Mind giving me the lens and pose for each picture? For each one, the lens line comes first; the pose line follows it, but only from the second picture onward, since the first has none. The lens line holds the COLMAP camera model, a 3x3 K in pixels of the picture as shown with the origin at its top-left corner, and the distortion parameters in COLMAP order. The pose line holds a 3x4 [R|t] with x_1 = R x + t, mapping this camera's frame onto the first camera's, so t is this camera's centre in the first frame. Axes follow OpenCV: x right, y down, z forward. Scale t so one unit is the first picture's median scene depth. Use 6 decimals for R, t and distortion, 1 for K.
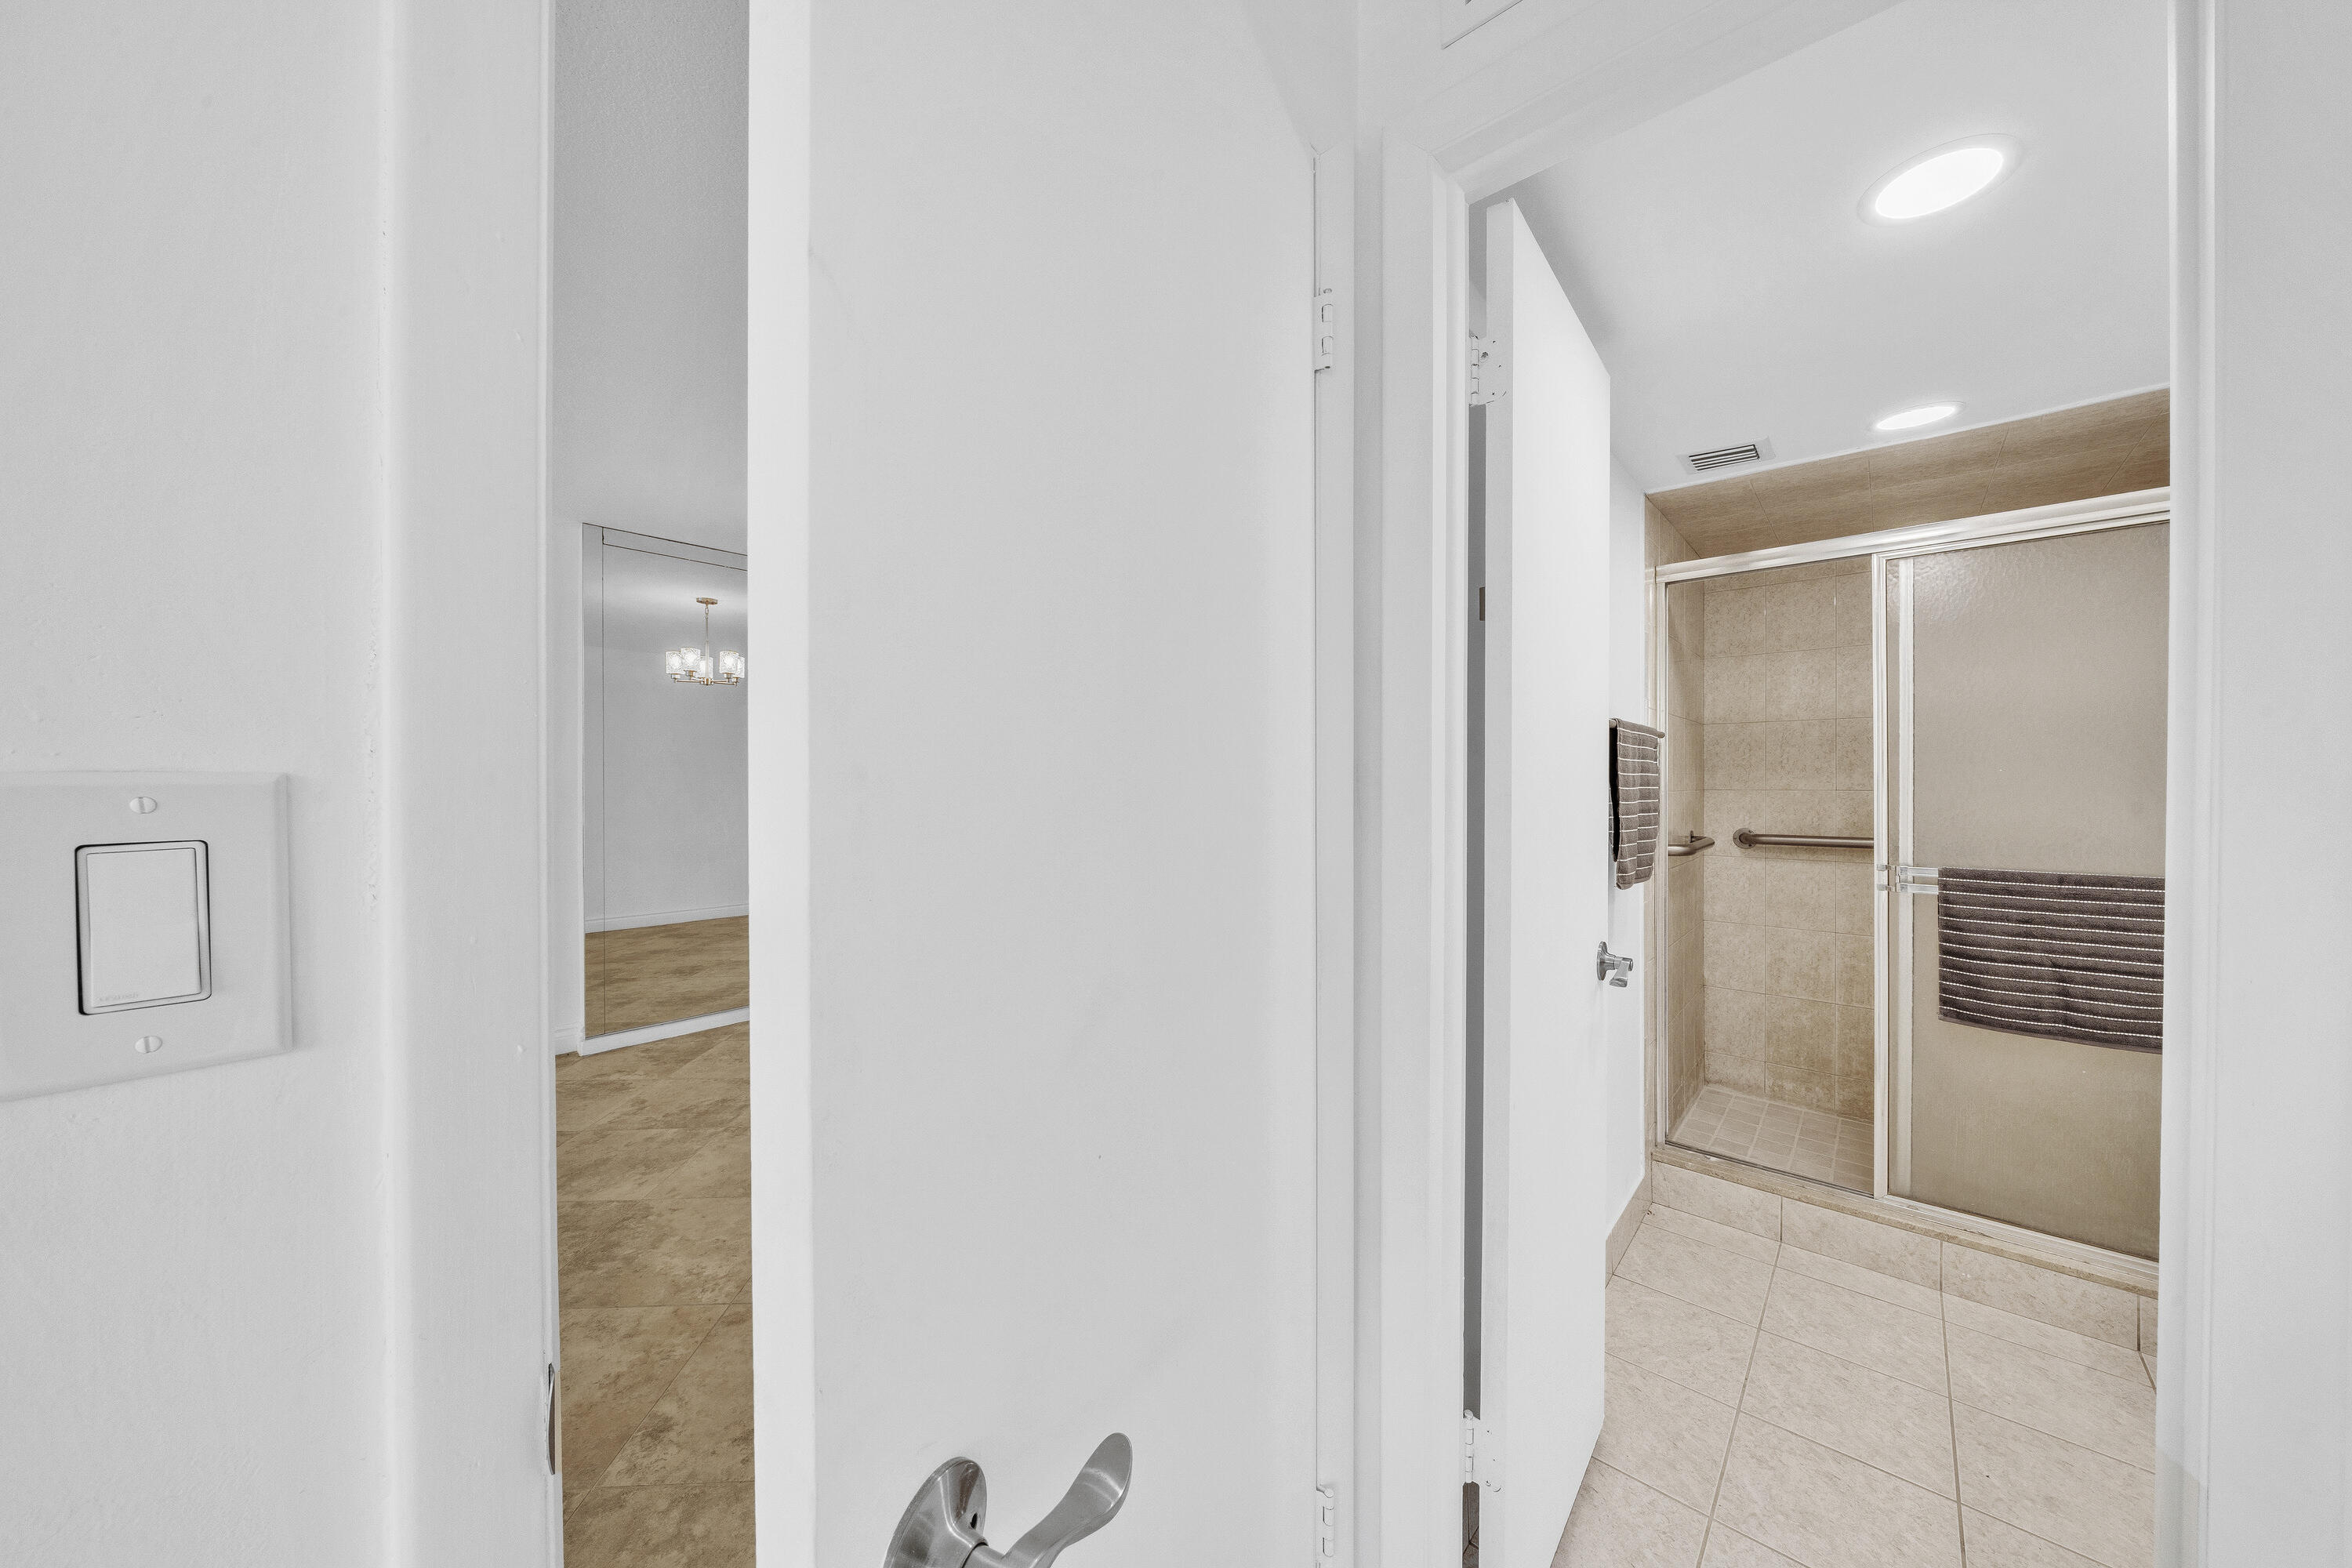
lens RADIAL K [[796.2, 0, 1176.0], [0, 796.2, 784.0], [0, 0, 1]] dist [-0.004600, -0.000075]
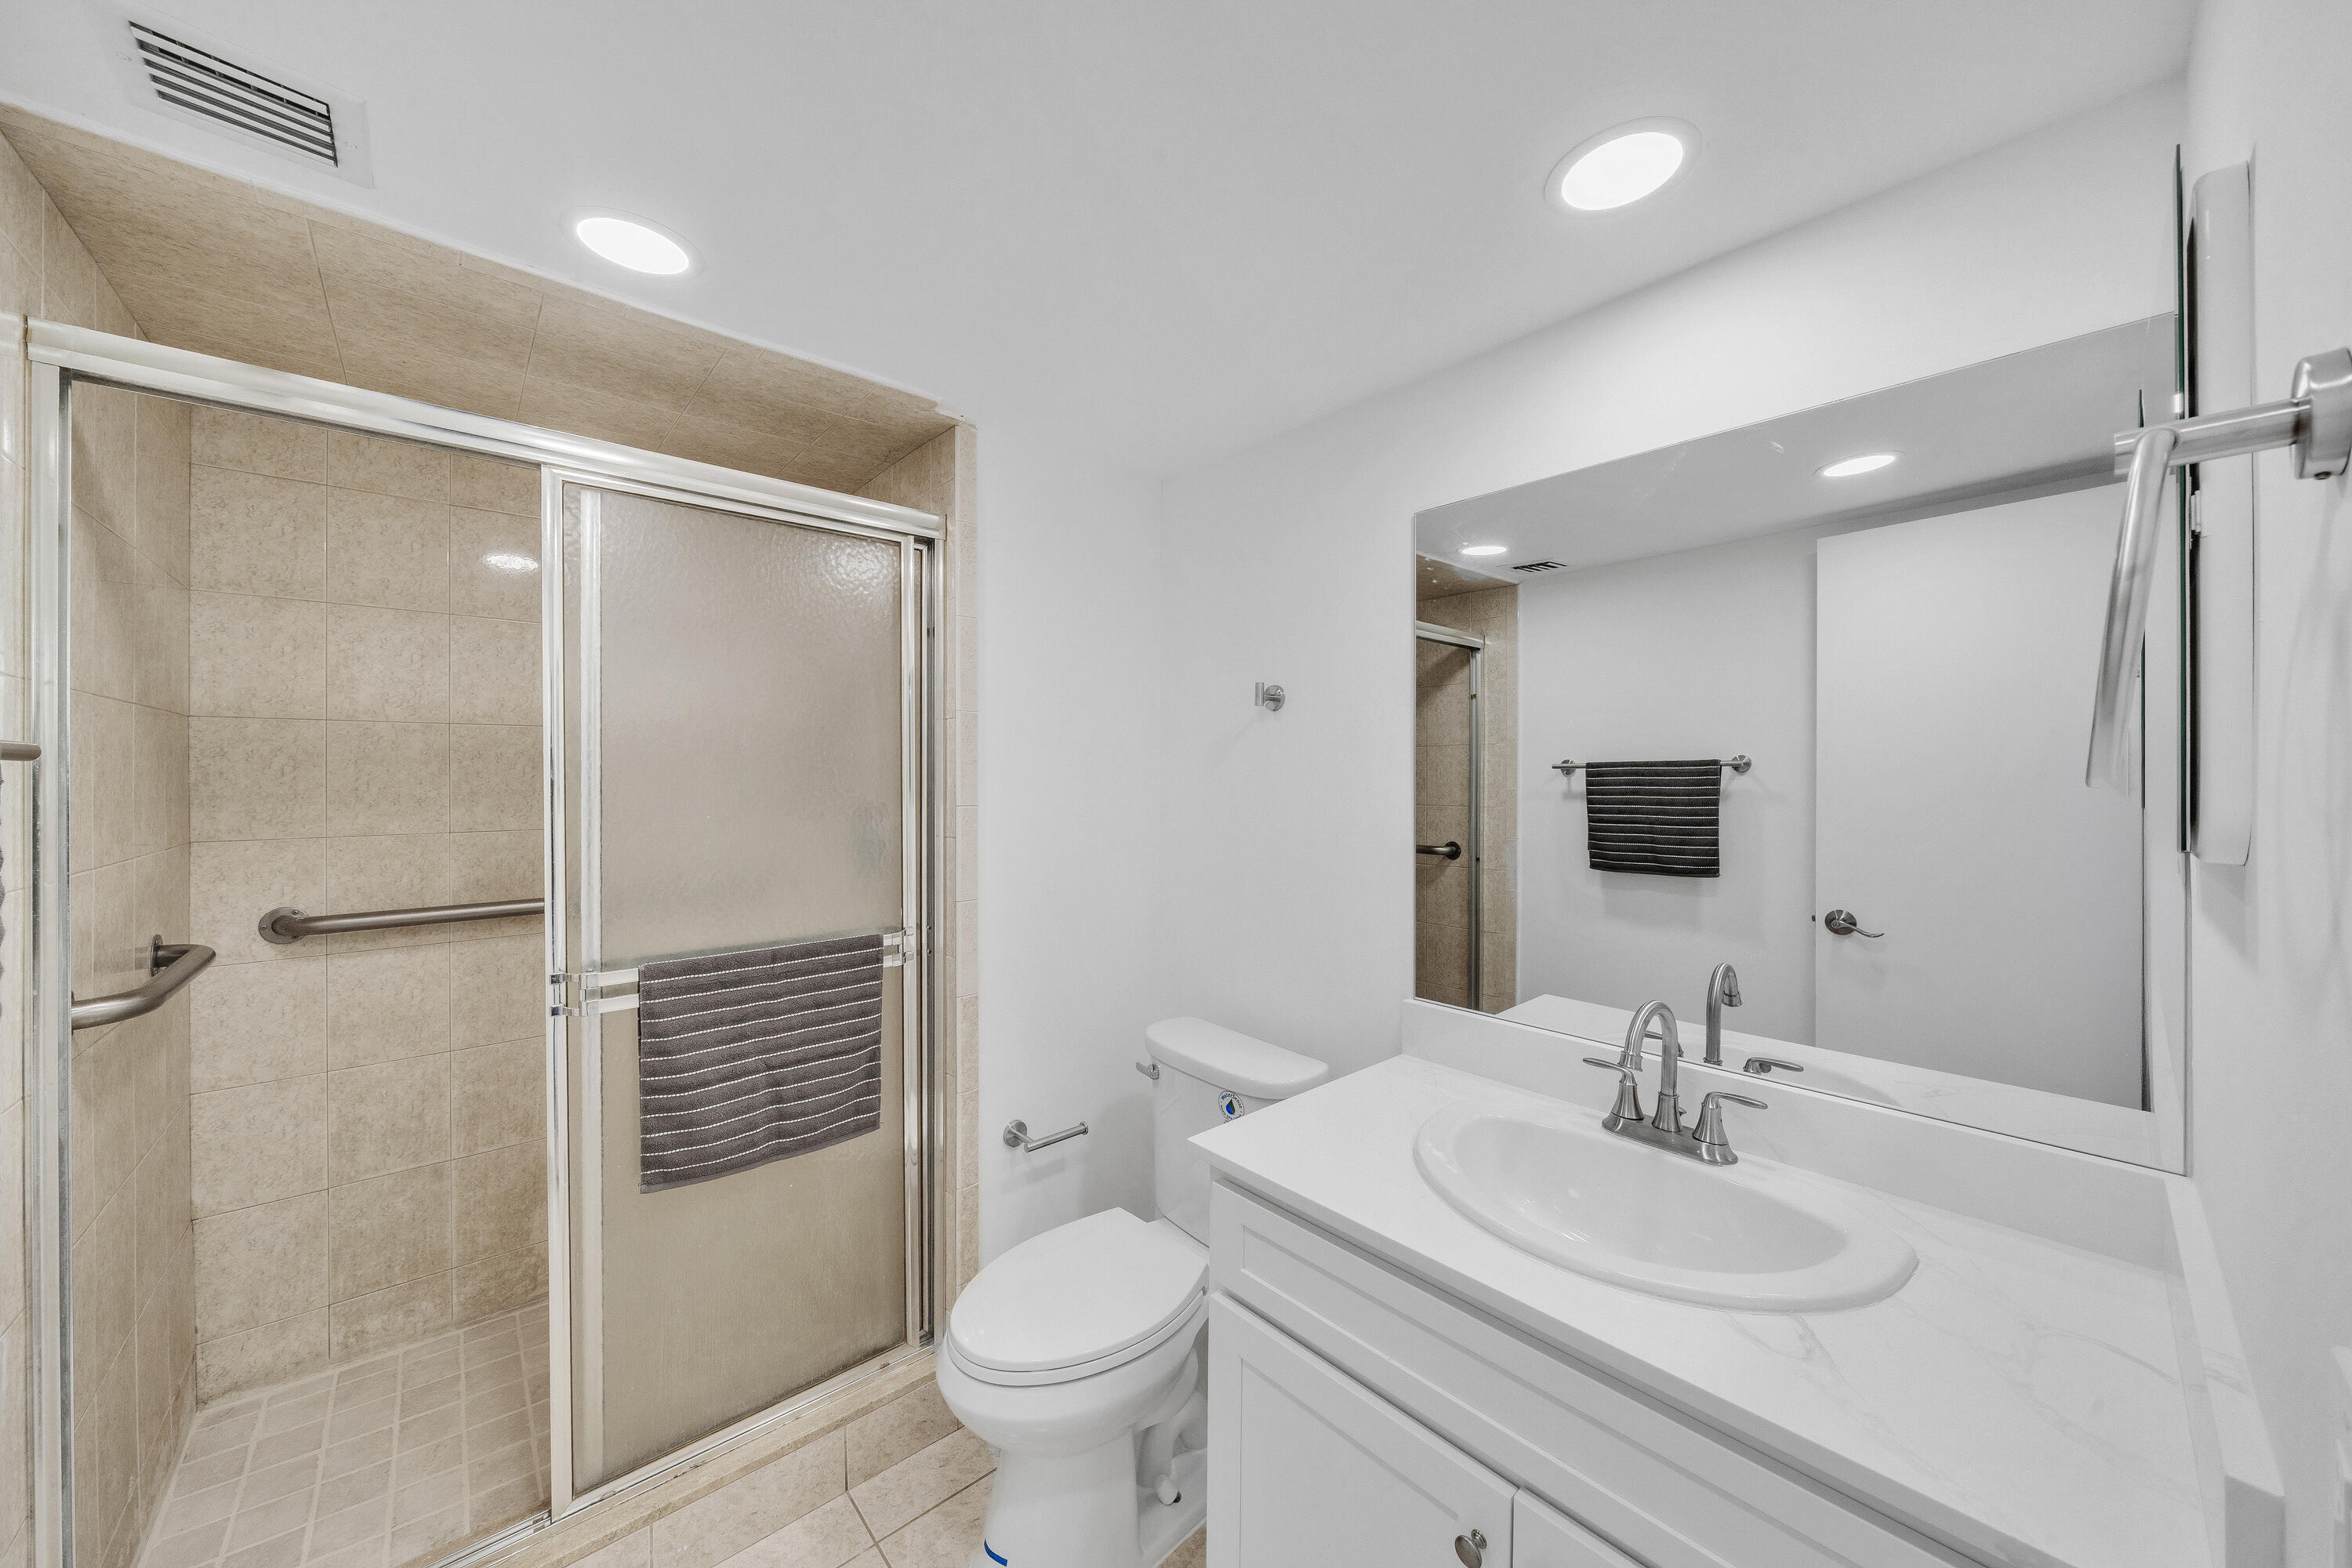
lens RADIAL K [[815.8, 0, 1171.9], [0, 815.8, 767.1], [0, 0, 1]] dist [-0.010130, 0.000341]
pose [[0.108136, 0.005001, 0.994124, 0.229280], [0.006284, 0.999964, -0.005714, -0.037443], [-0.994116, 0.006865, 0.108100, 0.330699]]
